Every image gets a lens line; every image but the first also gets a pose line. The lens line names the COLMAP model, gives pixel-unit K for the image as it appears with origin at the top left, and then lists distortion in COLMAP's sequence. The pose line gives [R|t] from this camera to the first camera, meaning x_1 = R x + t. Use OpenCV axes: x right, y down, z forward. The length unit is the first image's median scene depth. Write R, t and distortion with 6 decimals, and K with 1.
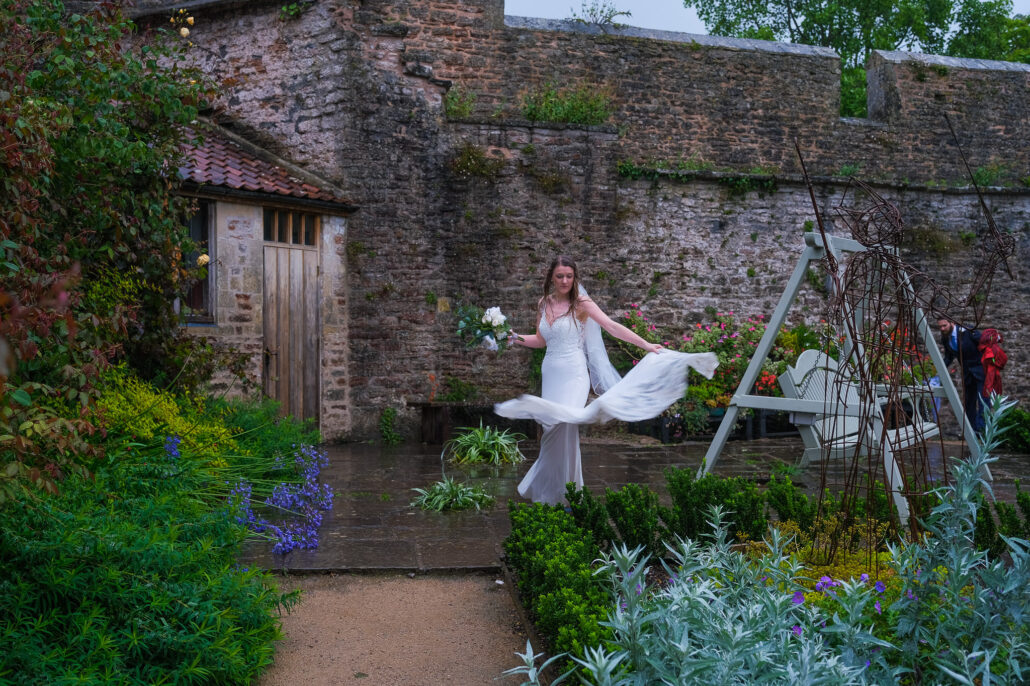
lens RADIAL K [[1210.6, 0, 510.0], [0, 1210.6, 342.6], [0, 0, 1]] dist [0.012303, -0.002240]
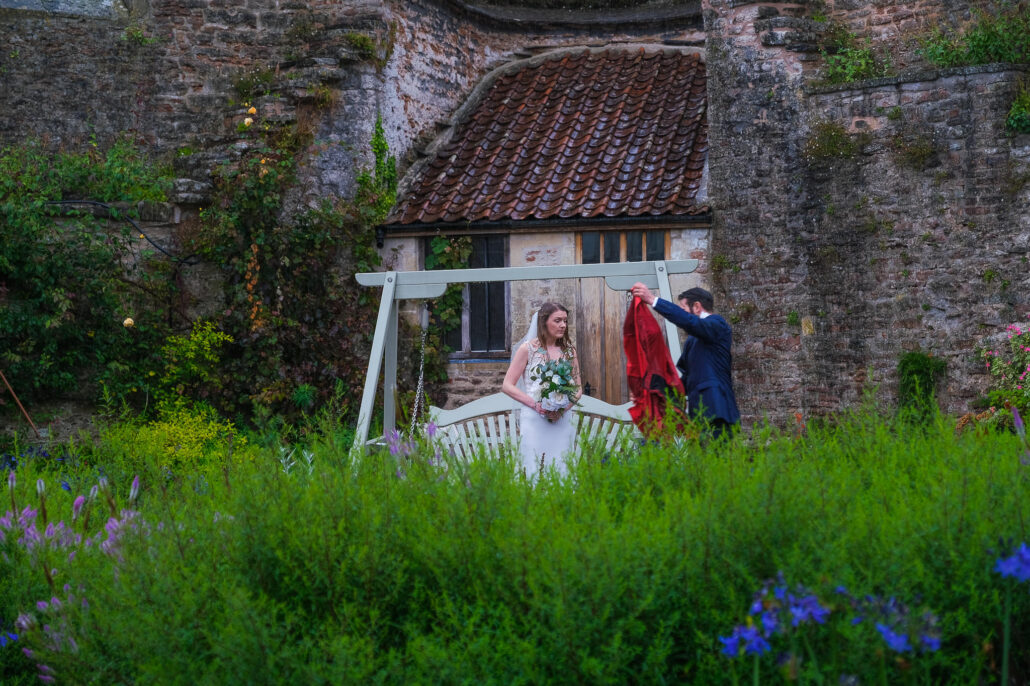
lens RADIAL K [[2246.4, 0, 515.0], [0, 2246.4, 343.0], [0, 0, 1]] dist [0.104498, 0.434632]
pose [[0.413873, -0.018757, -0.910141, 1.224101], [0.017836, 0.999763, -0.012493, -0.004951], [0.910160, -0.011062, 0.414110, 0.213844]]
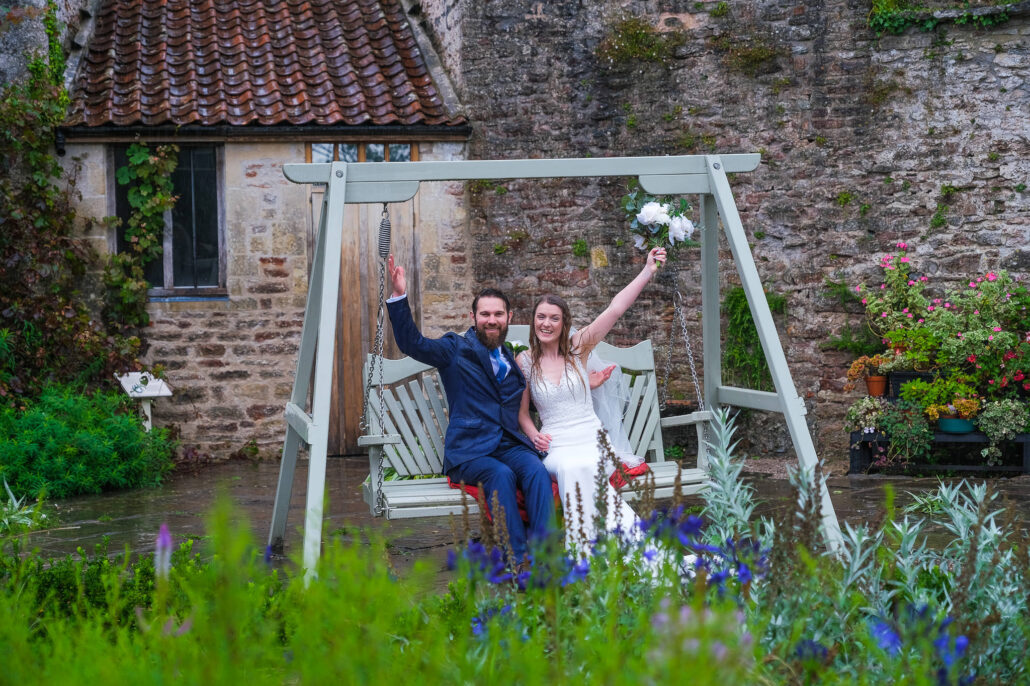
lens RADIAL K [[1880.5, 0, 515.0], [0, 1880.5, 343.0], [0, 0, 1]] dist [0.020209, 0.364290]
pose [[0.716437, 0.000369, -0.697652, 0.657813], [0.021294, 0.999522, 0.022397, -0.007610], [0.697327, -0.030902, 0.716086, 0.207175]]
